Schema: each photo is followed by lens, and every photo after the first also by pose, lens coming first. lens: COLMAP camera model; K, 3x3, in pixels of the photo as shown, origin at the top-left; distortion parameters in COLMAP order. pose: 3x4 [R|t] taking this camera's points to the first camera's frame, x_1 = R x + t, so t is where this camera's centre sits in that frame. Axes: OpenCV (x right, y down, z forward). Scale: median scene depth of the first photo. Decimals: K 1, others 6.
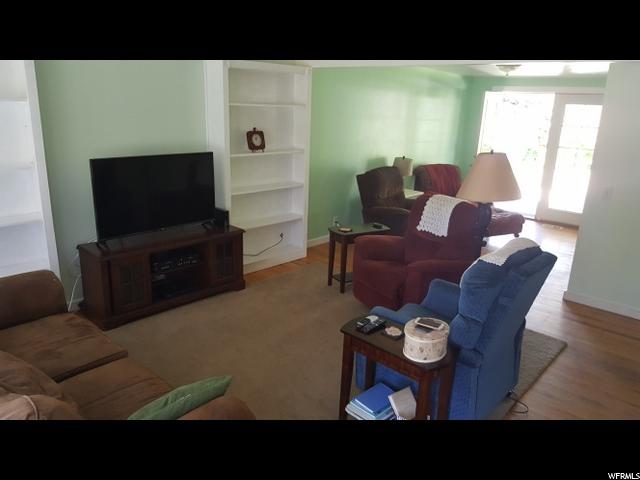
lens RADIAL K [[493.8, 0, 318.6], [0, 493.8, 251.3], [0, 0, 1]] dist [-0.004955, -0.005005]
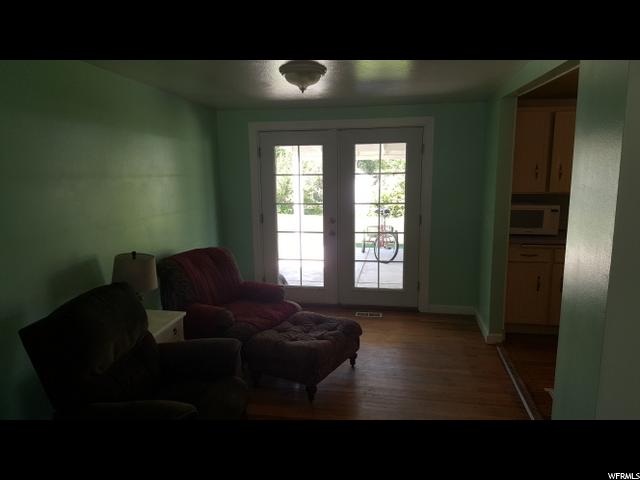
lens RADIAL K [[493.8, 0, 318.6], [0, 493.8, 251.3], [0, 0, 1]] dist [-0.004955, -0.005005]
pose [[0.842663, -0.141794, 0.519436, 0.072257], [0.194957, 0.979594, -0.048866, -0.133489], [-0.501907, 0.142445, 0.853111, 0.488835]]
